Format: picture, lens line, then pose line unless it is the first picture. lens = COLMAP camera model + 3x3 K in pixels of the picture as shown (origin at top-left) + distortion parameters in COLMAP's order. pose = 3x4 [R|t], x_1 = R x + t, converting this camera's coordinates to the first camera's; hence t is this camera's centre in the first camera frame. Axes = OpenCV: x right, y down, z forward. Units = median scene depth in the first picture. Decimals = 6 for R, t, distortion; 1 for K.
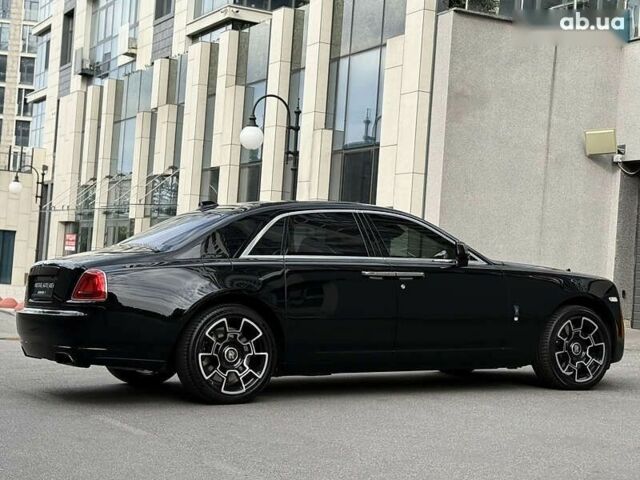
lens RADIAL K [[1026.1, 0, 320.0], [0, 1026.1, 240.0], [0, 0, 1]] dist [0.137441, -0.144900]
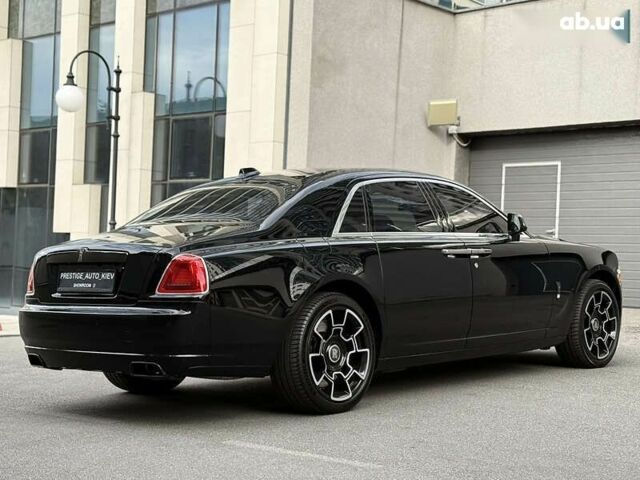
lens RADIAL K [[1026.1, 0, 320.0], [0, 1026.1, 240.0], [0, 0, 1]] dist [0.137441, -0.144900]
pose [[0.944581, -0.020741, 0.327623, -0.168308], [0.012512, 0.999552, 0.027204, -0.001050], [-0.328040, -0.021597, 0.944417, 0.103785]]
